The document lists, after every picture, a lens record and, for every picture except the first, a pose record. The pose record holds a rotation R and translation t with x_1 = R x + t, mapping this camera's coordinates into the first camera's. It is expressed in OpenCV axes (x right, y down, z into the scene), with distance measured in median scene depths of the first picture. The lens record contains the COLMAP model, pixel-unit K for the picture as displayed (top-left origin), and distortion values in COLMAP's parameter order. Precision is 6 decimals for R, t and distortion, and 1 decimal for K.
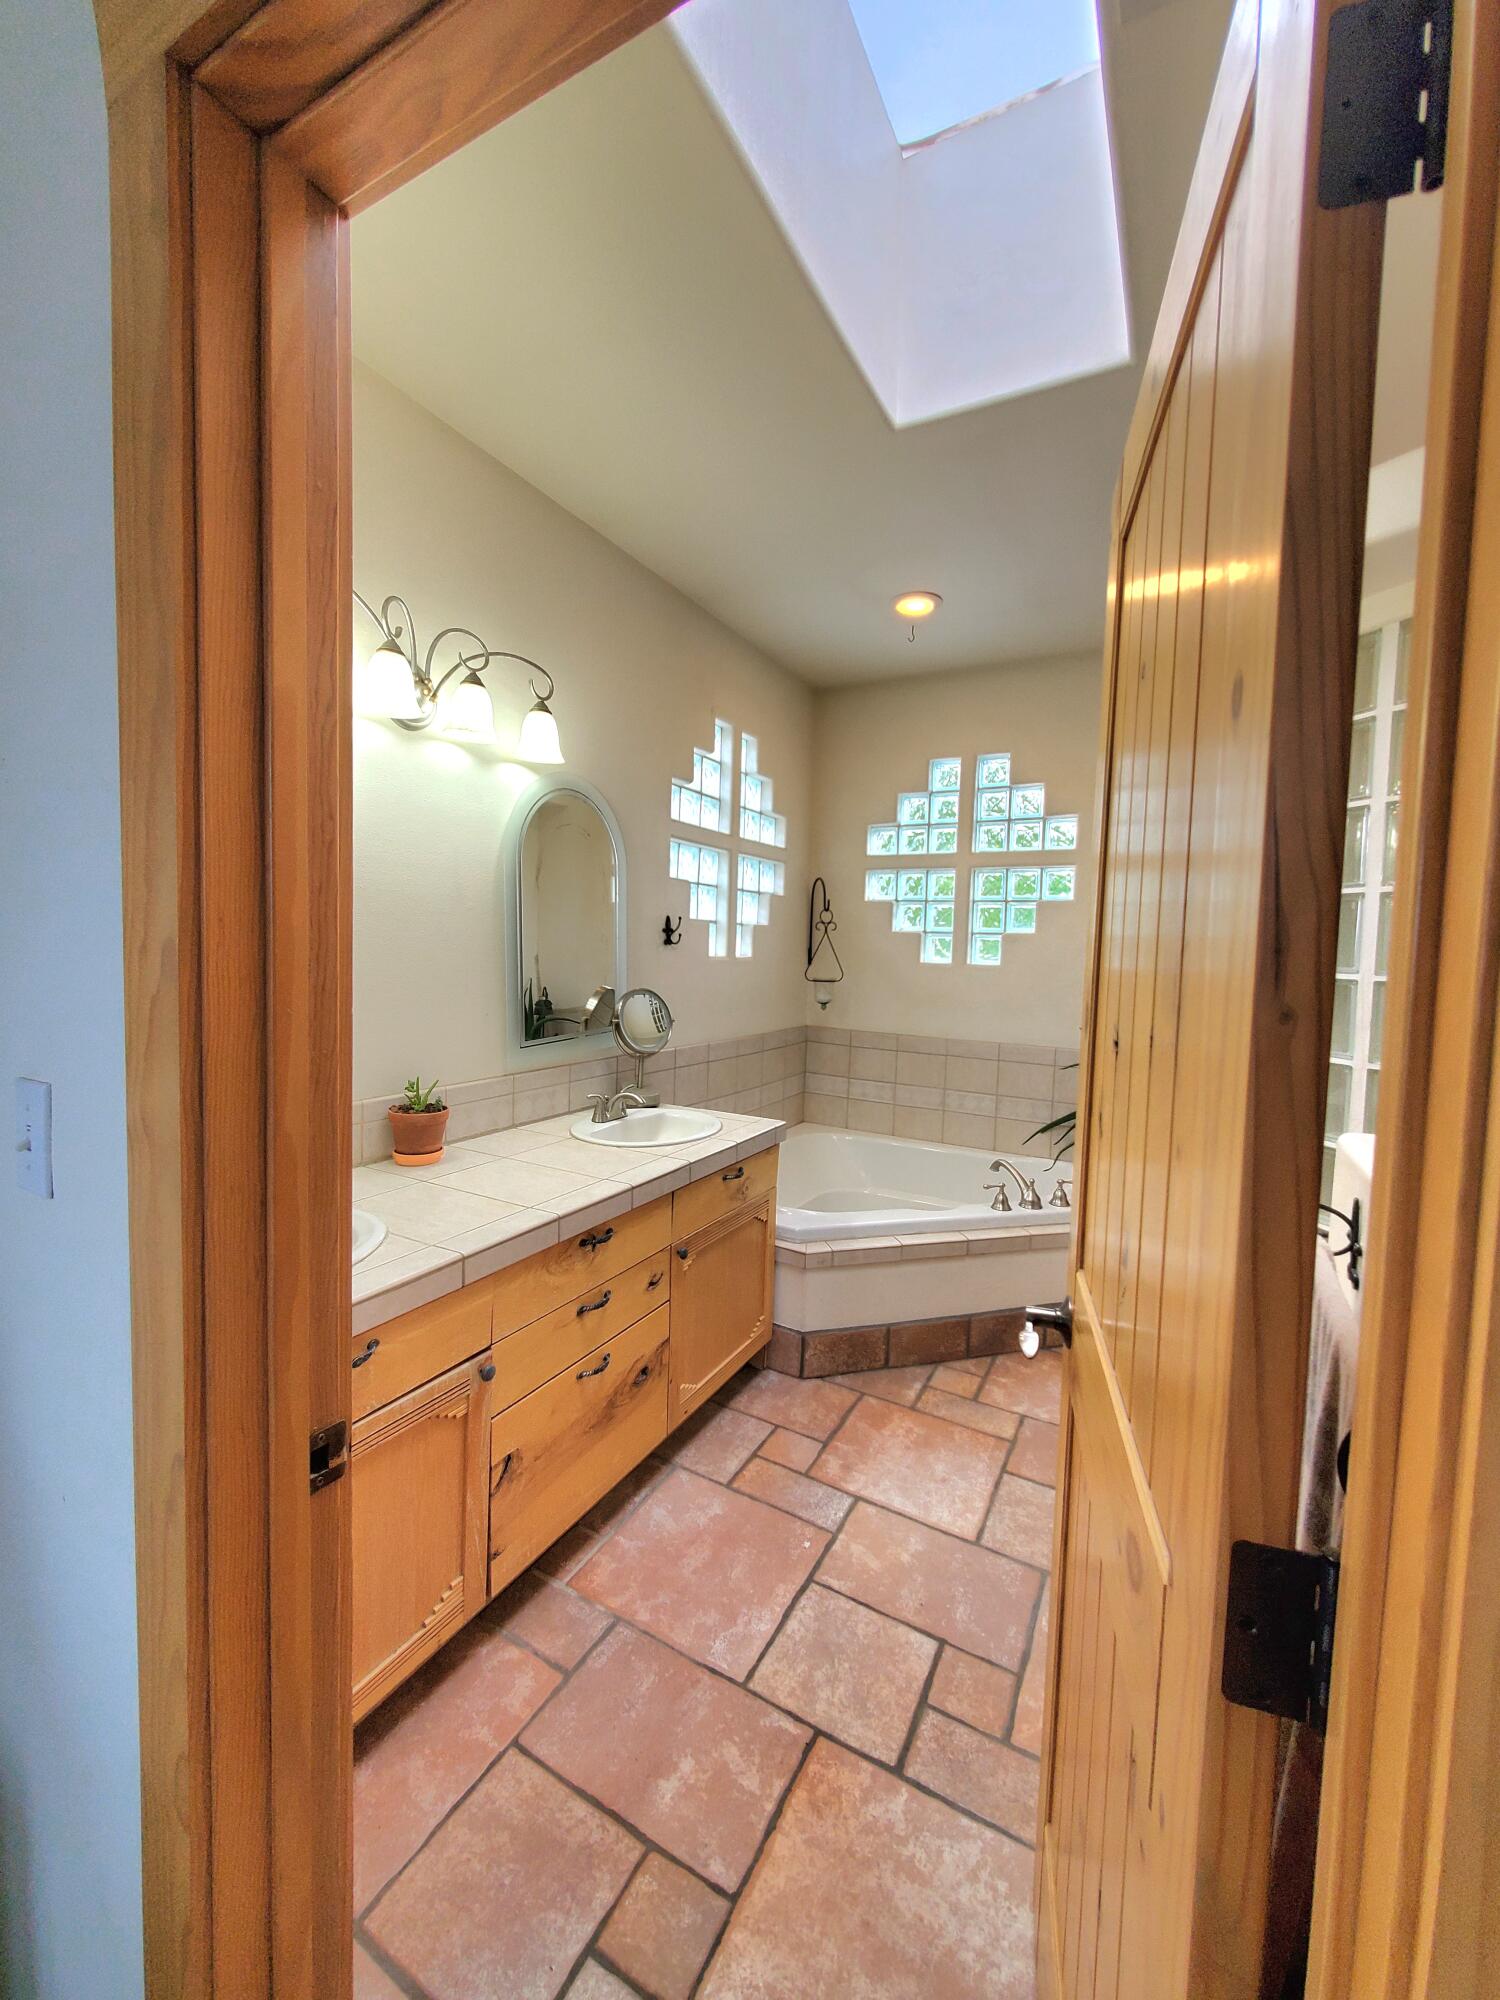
lens RADIAL K [[793.6, 0, 743.5], [0, 793.6, 997.7], [0, 0, 1]] dist [-0.002870, 0.000071]
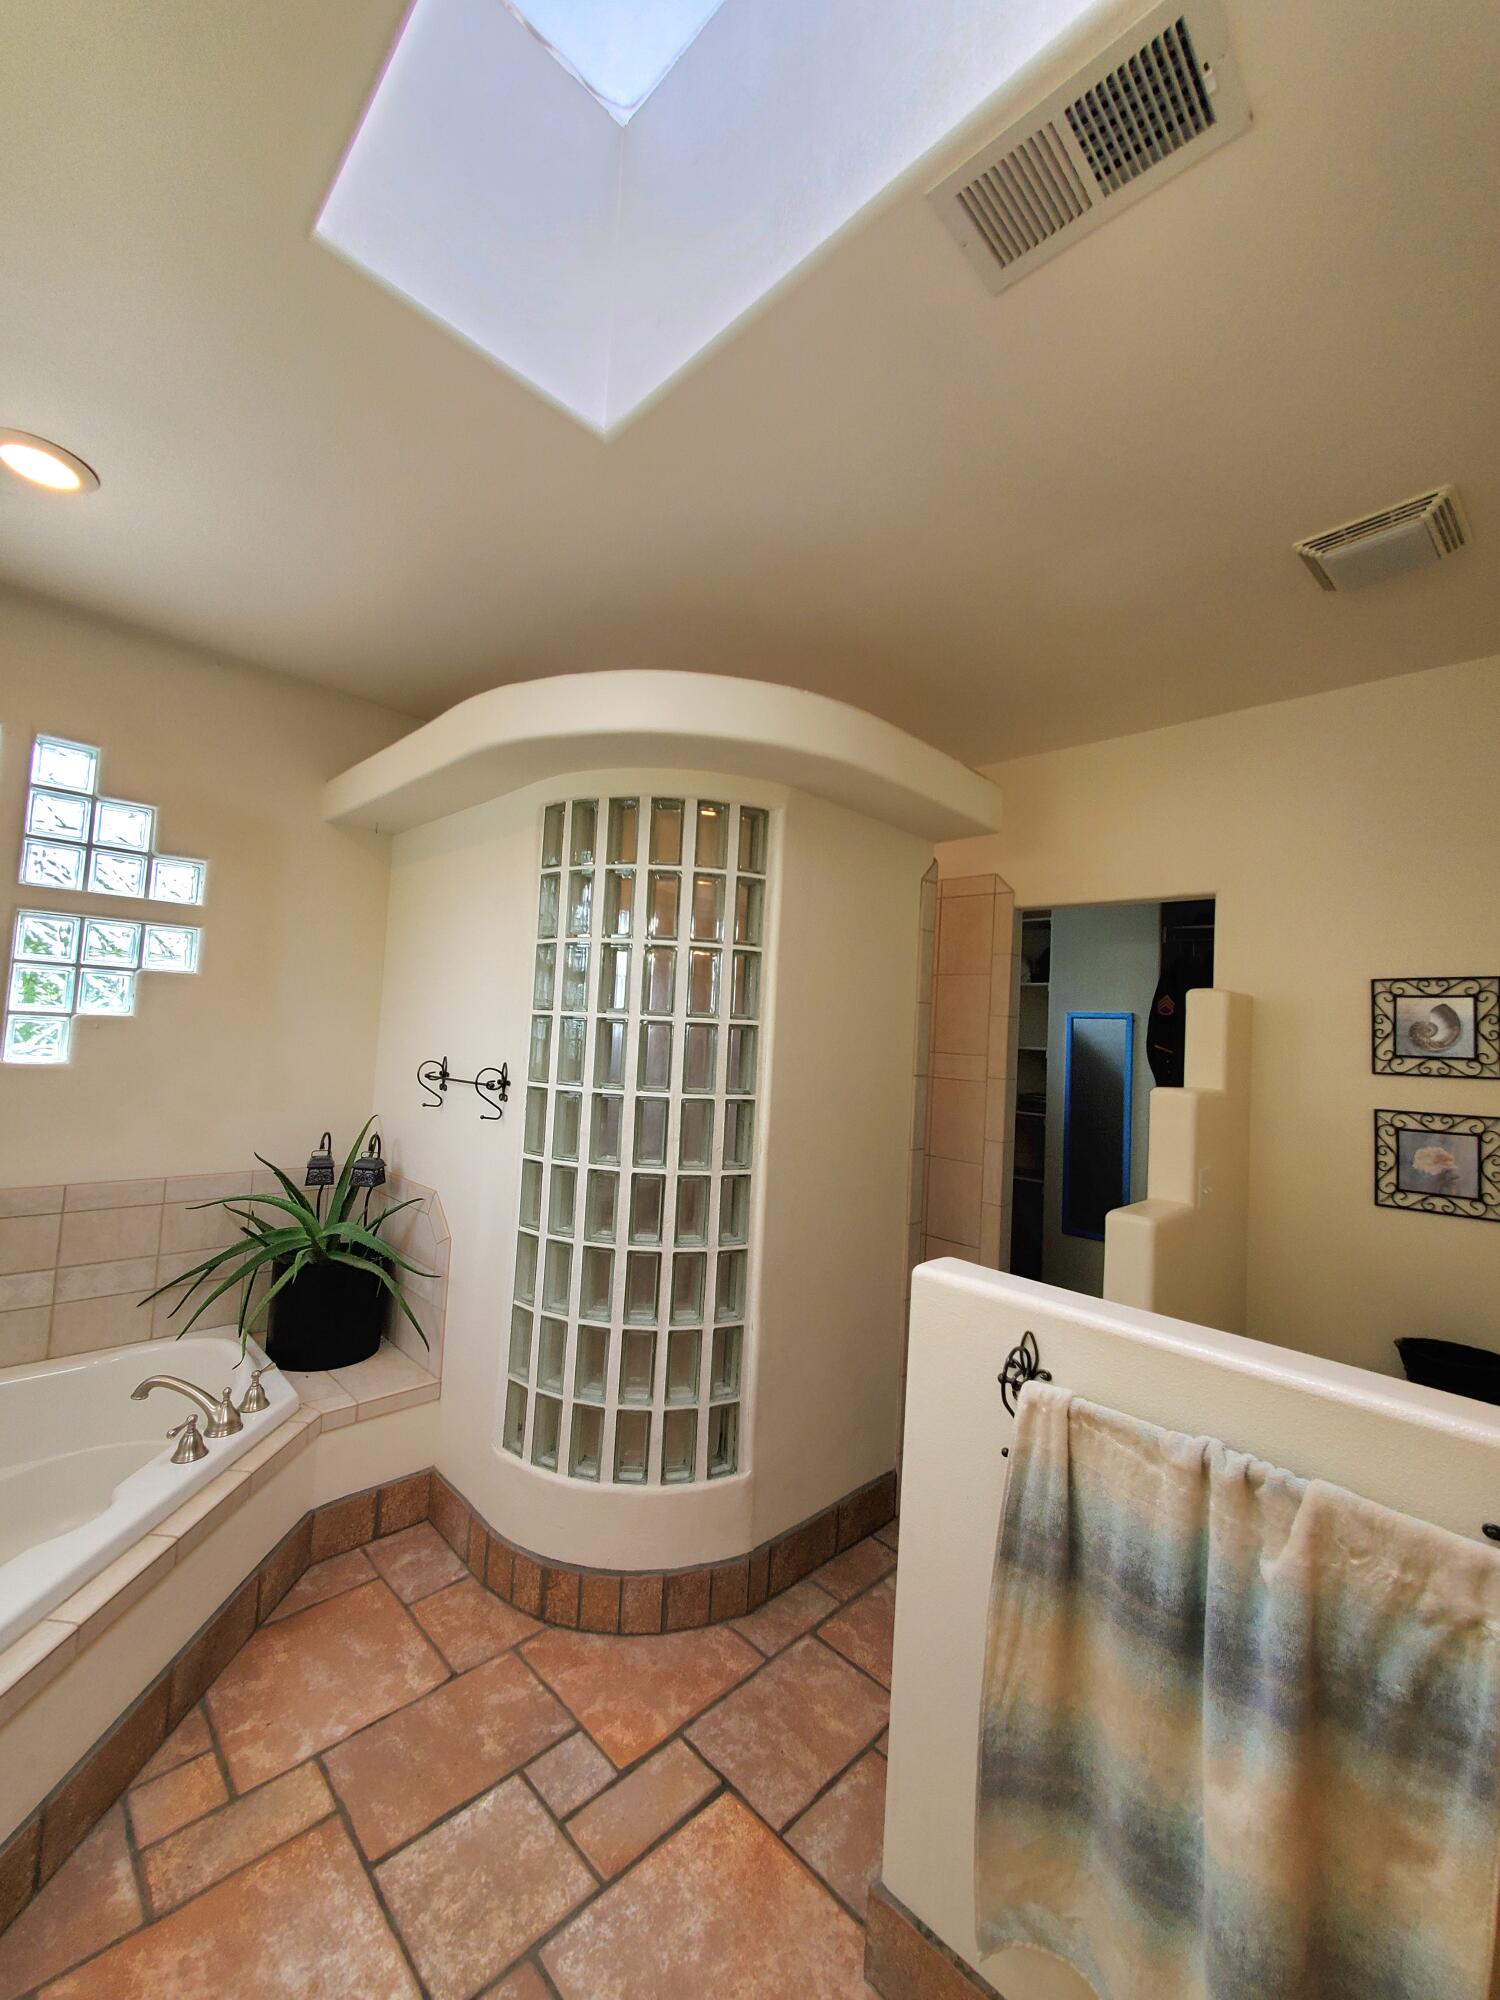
lens RADIAL K [[793.6, 0, 752.1], [0, 793.6, 989.5], [0, 0, 1]] dist [-0.002870, 0.000071]
pose [[0.274824, 0.036535, 0.960800, -0.219453], [0.017248, 0.998930, -0.042918, -0.096730], [-0.961340, 0.028366, 0.273899, 0.420821]]
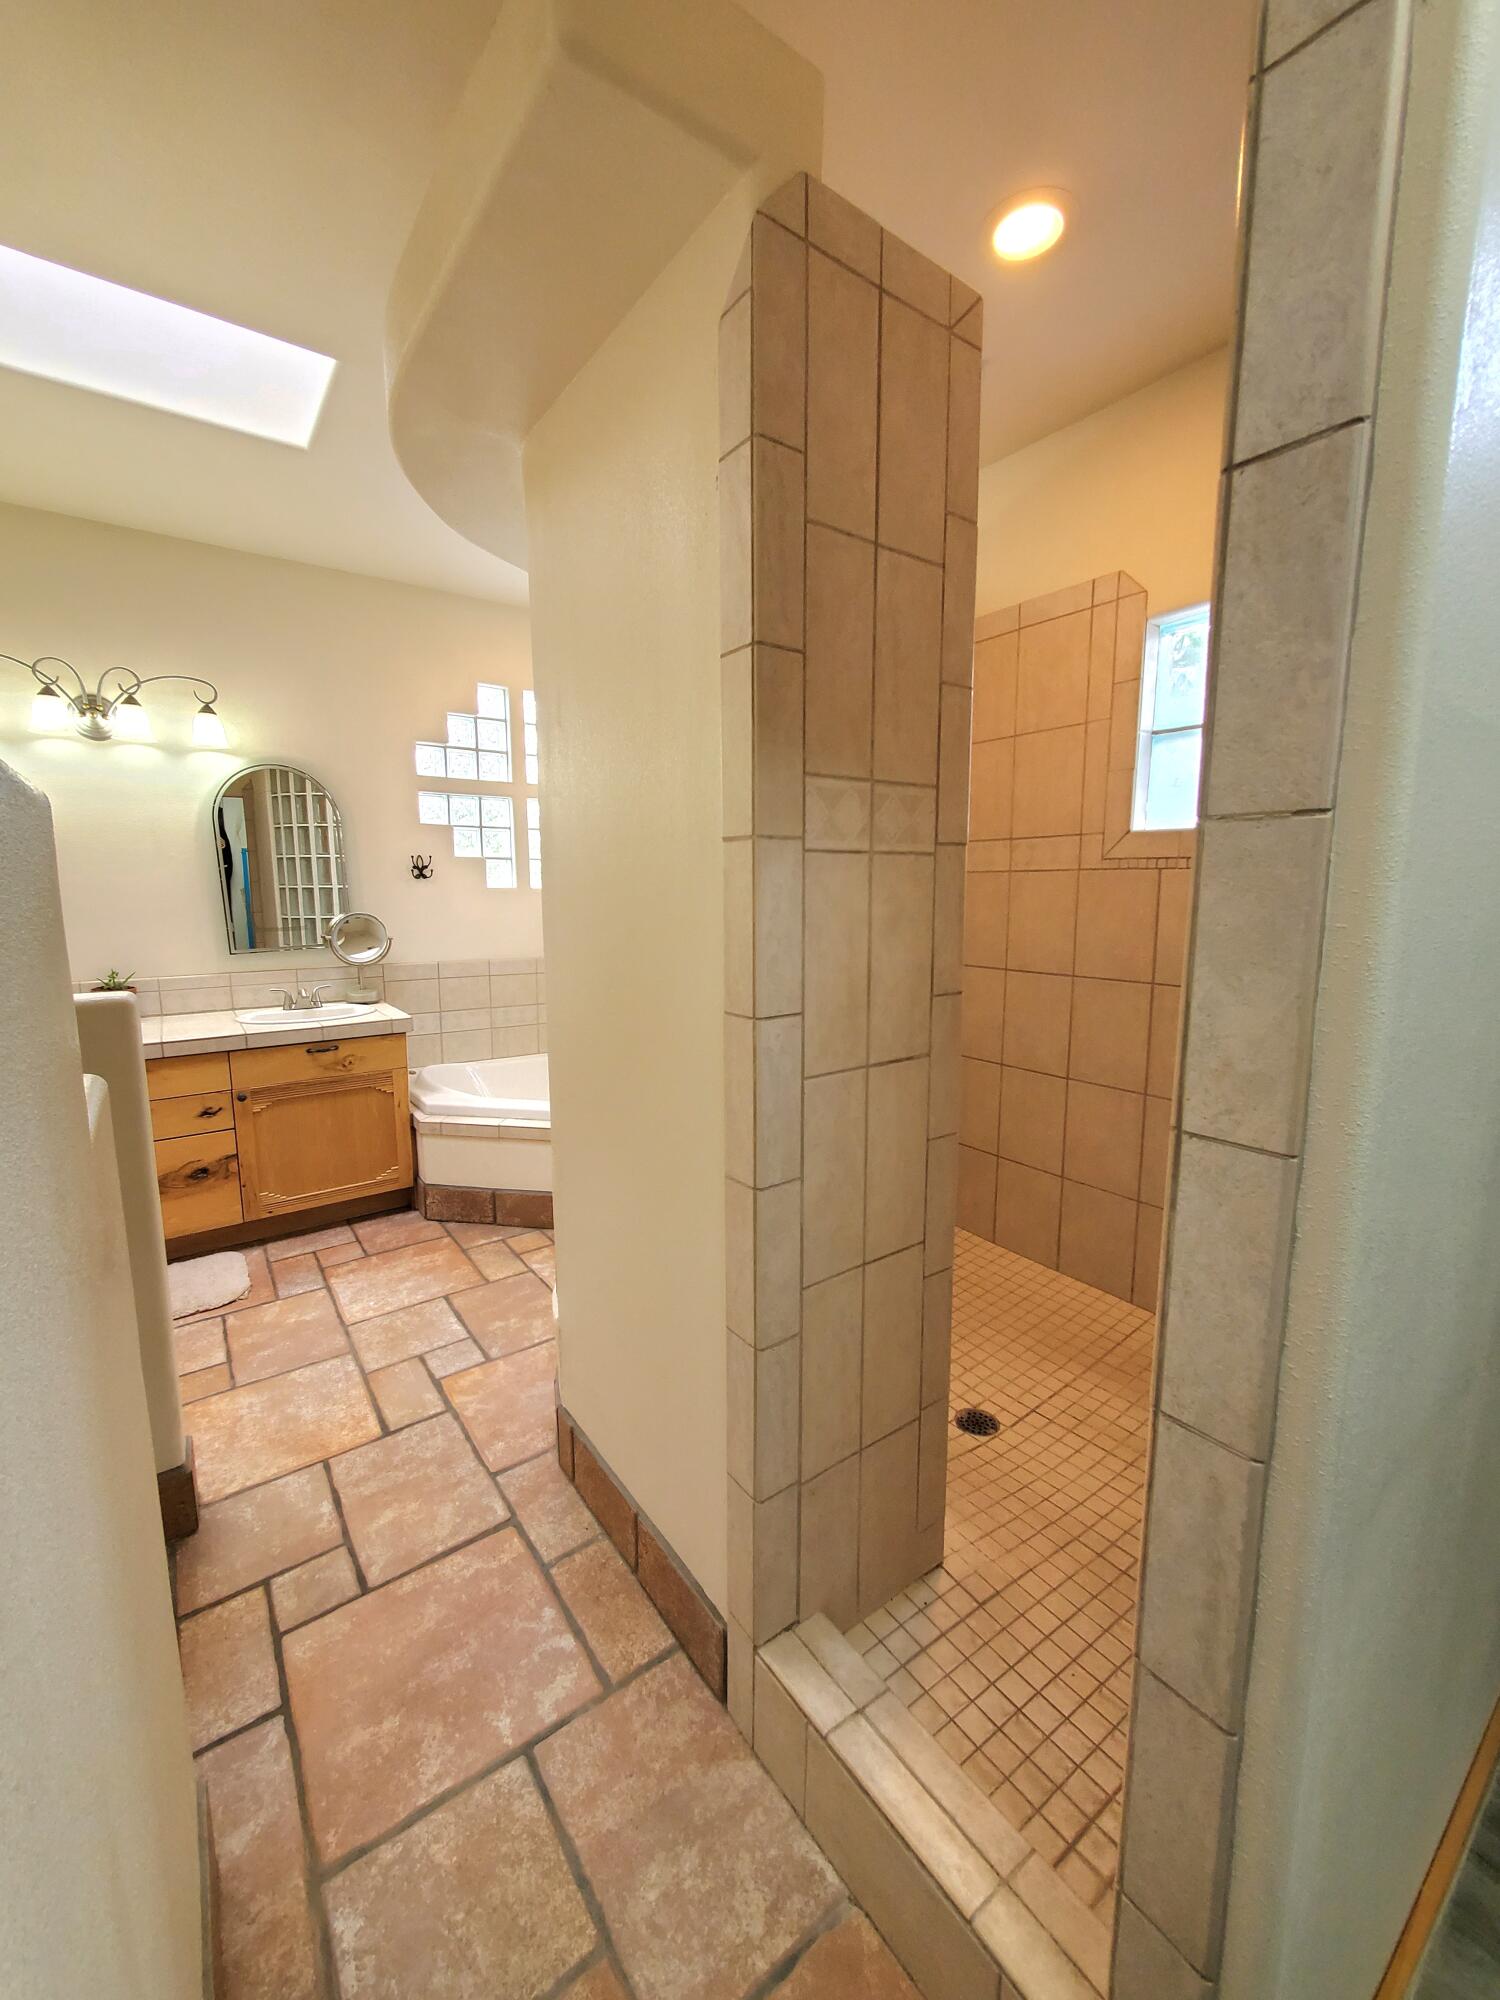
lens RADIAL K [[793.6, 0, 740.3], [0, 793.6, 996.9], [0, 0, 1]] dist [-0.002870, 0.000071]
pose [[0.905890, 0.029766, -0.422467, 1.091596], [0.001751, 0.997255, 0.074018, 0.033543], [0.423510, -0.067792, 0.903351, 0.092513]]
